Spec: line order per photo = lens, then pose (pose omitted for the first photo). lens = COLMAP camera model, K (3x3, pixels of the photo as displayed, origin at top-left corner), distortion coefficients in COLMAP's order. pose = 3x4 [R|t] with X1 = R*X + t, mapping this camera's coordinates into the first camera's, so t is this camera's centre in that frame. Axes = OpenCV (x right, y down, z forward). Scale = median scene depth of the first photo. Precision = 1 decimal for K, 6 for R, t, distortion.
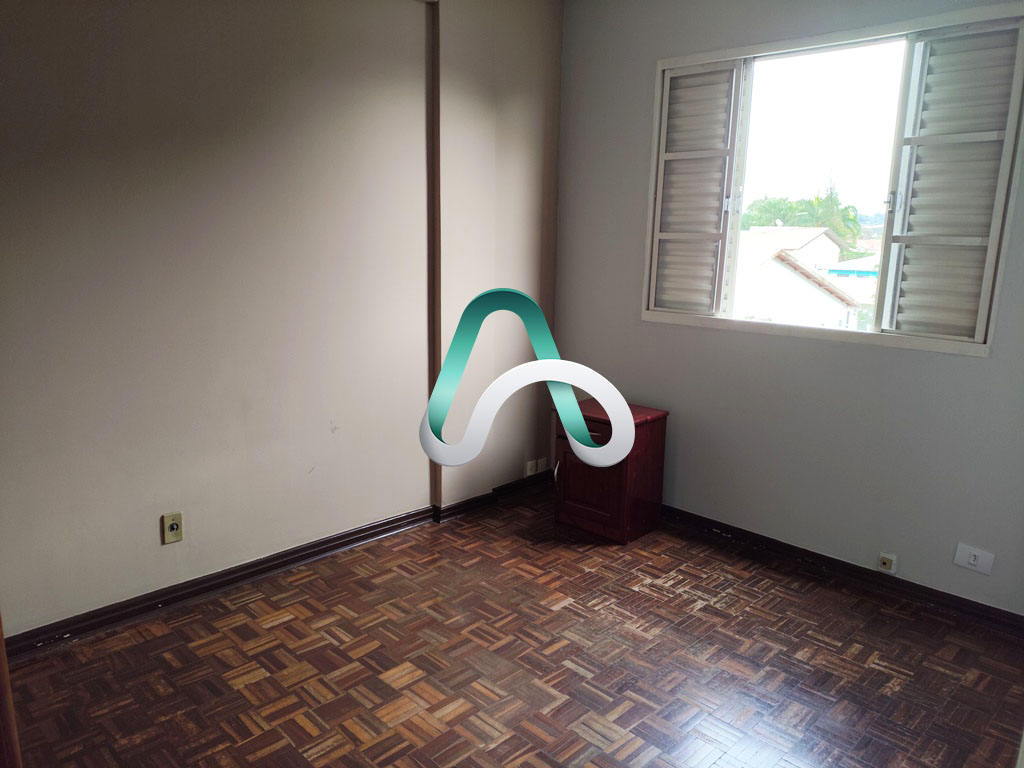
lens RADIAL K [[758.4, 0, 512.0], [0, 758.4, 384.0], [0, 0, 1]] dist [0.122611, -0.204767]
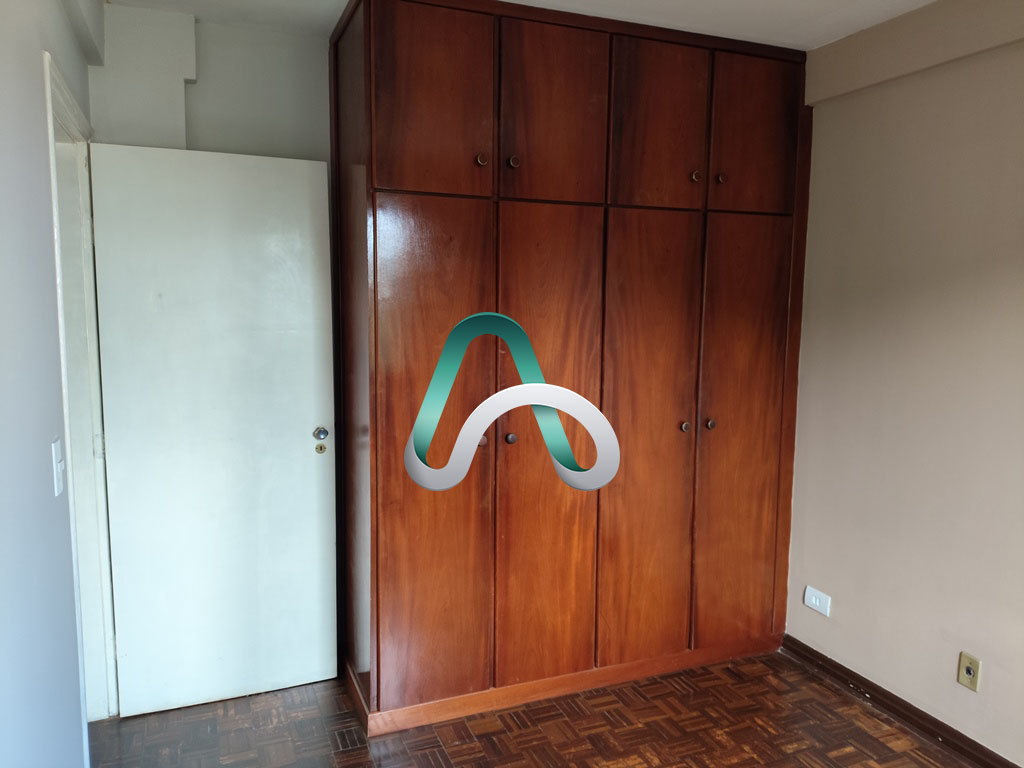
lens RADIAL K [[758.4, 0, 512.0], [0, 758.4, 384.0], [0, 0, 1]] dist [0.122611, -0.204767]
pose [[-0.393149, 0.091788, -0.914882, 0.602182], [-0.213561, 0.958679, 0.187955, -0.205127], [0.894330, 0.269277, -0.357302, 0.801159]]
